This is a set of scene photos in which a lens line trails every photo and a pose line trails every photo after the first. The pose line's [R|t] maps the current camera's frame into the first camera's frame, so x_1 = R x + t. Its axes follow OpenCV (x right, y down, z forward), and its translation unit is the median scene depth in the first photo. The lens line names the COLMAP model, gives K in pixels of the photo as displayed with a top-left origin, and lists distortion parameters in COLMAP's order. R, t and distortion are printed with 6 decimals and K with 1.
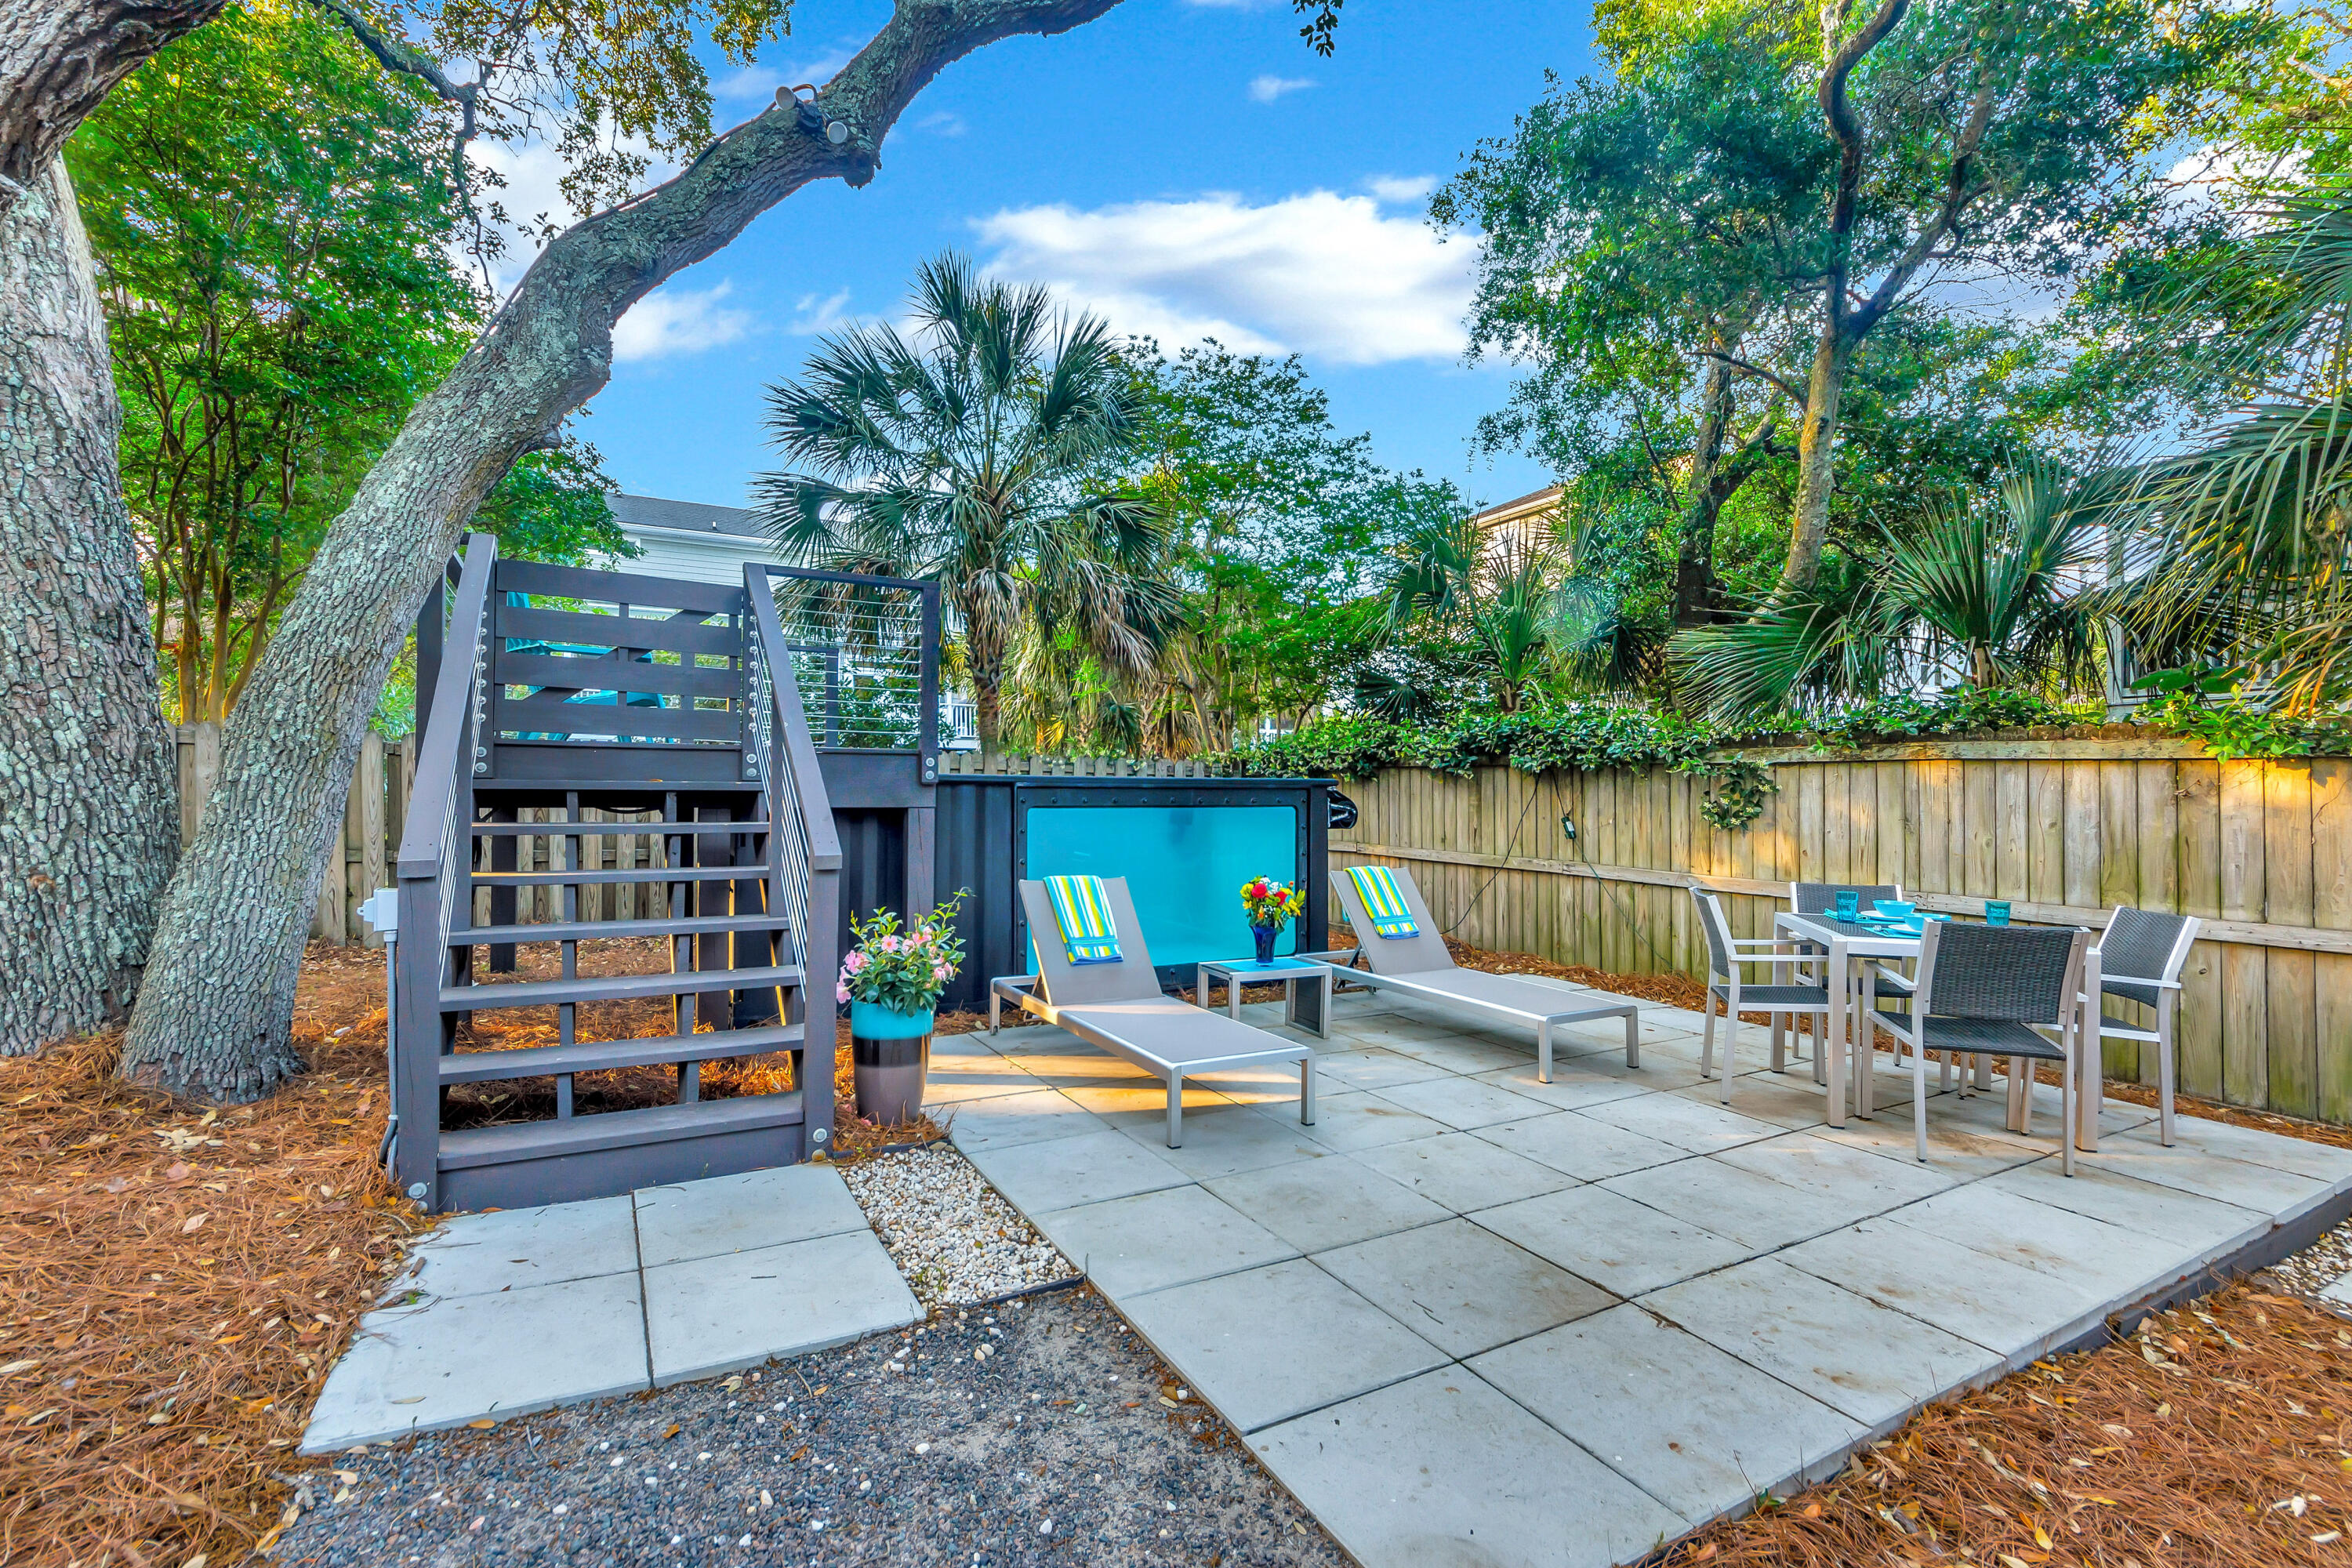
lens RADIAL K [[1038.9, 0, 1176.0], [0, 1038.9, 784.0], [0, 0, 1]] dist [0.001983, 0.000141]
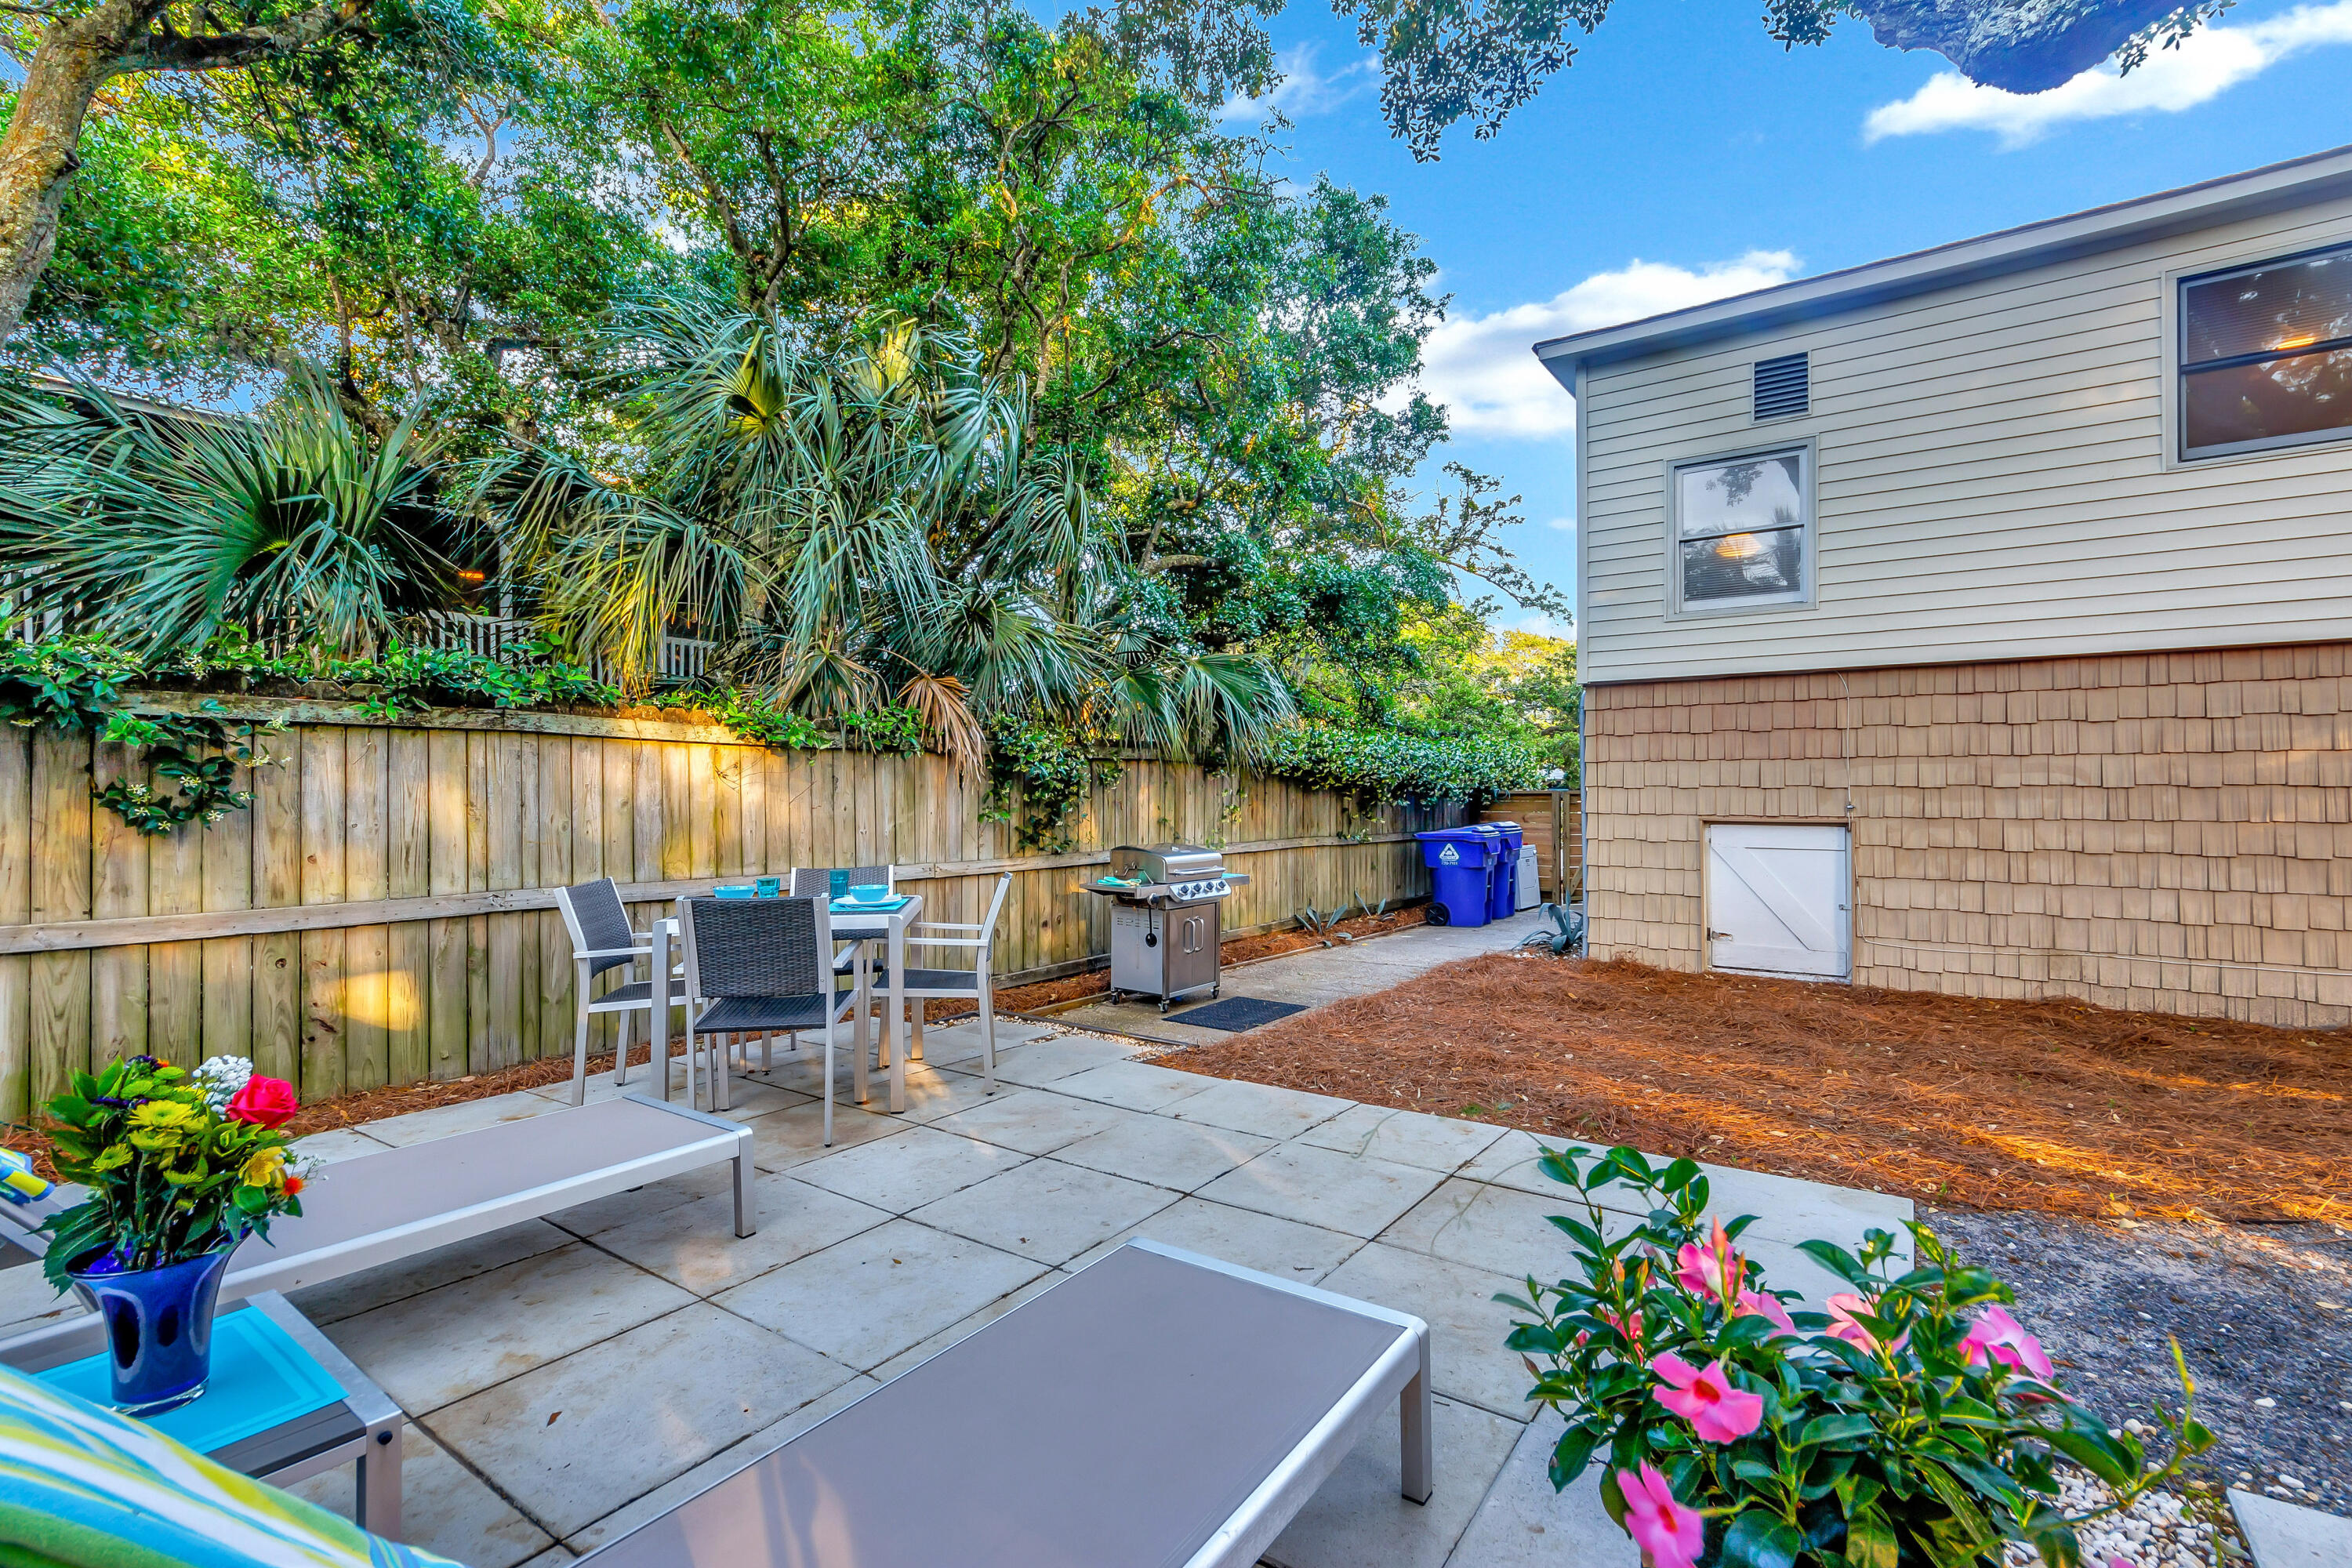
lens RADIAL K [[1038.9, 0, 1176.0], [0, 1038.9, 784.0], [0, 0, 1]] dist [0.001983, 0.000141]
pose [[-0.422353, 0.001392, 0.906430, -0.419145], [-0.005388, 0.999977, -0.004046, 0.031616], [-0.906415, -0.006592, -0.422336, 1.399489]]
